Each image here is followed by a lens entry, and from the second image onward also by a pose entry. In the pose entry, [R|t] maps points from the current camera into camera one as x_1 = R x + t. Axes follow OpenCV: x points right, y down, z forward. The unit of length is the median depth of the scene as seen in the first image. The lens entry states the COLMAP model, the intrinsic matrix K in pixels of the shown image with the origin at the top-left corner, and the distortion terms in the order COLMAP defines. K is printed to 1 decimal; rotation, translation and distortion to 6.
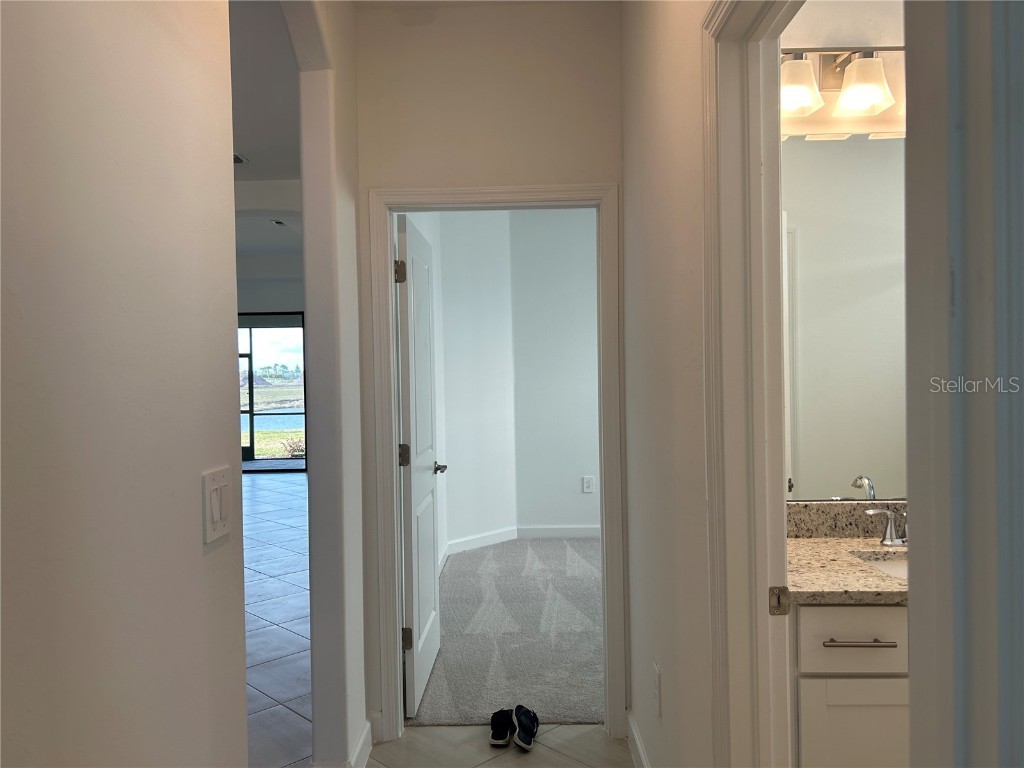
lens RADIAL K [[774.6, 0, 534.7], [0, 774.6, 381.2], [0, 0, 1]] dist [0.061278, -0.063817]
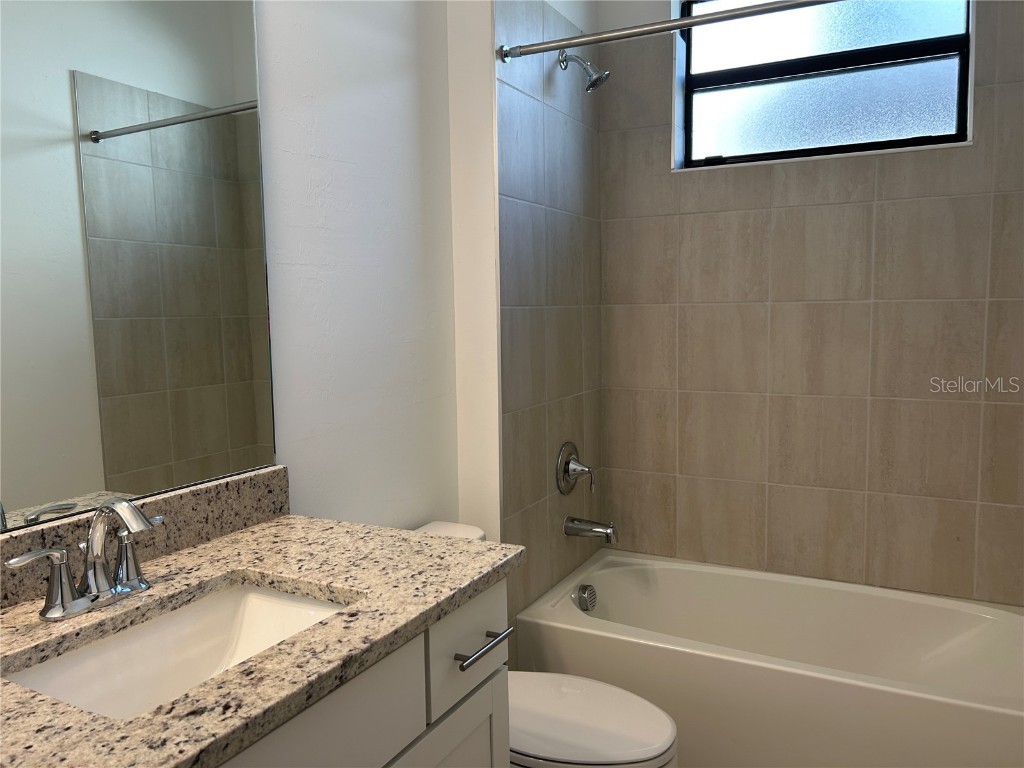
lens RADIAL K [[774.6, 0, 520.1], [0, 774.6, 378.3], [0, 0, 1]] dist [0.061278, -0.063817]
pose [[0.473940, -0.073369, 0.877495, 0.149971], [0.015623, 0.997067, 0.074929, 0.020347], [-0.880419, -0.021802, 0.473696, 0.474100]]
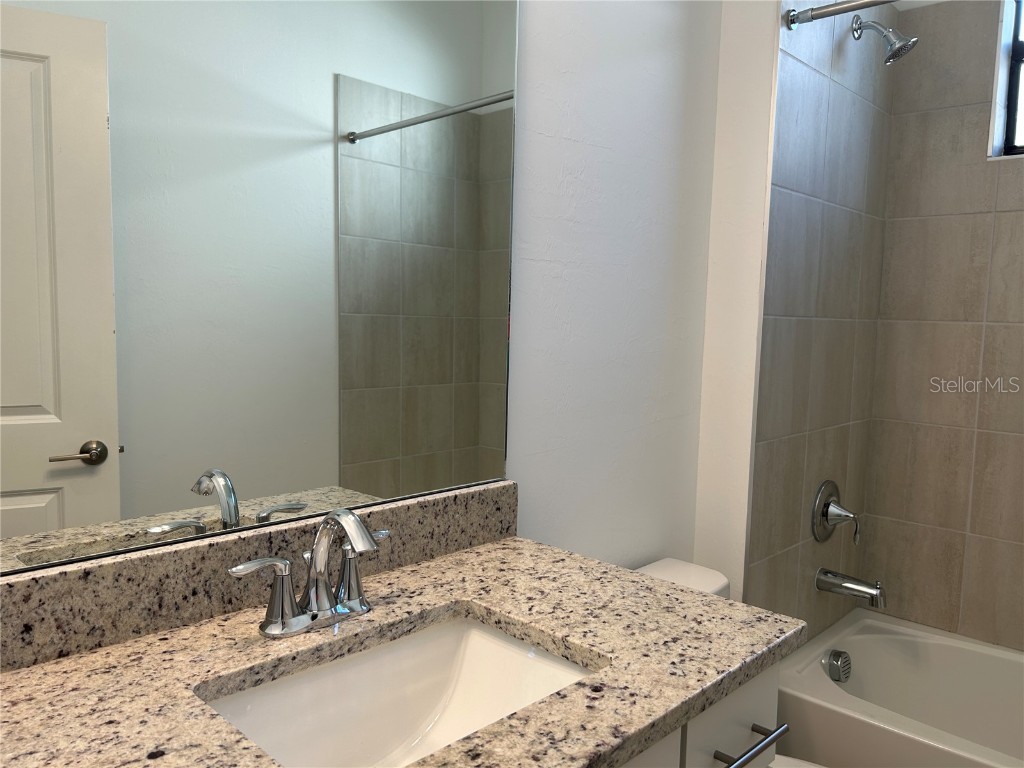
lens RADIAL K [[774.6, 0, 522.2], [0, 774.6, 387.0], [0, 0, 1]] dist [0.061278, -0.063817]
pose [[0.691362, -0.032688, 0.721769, 0.211537], [-0.031688, 0.996643, 0.075489, 0.023374], [-0.721813, -0.075061, 0.688005, 0.559162]]
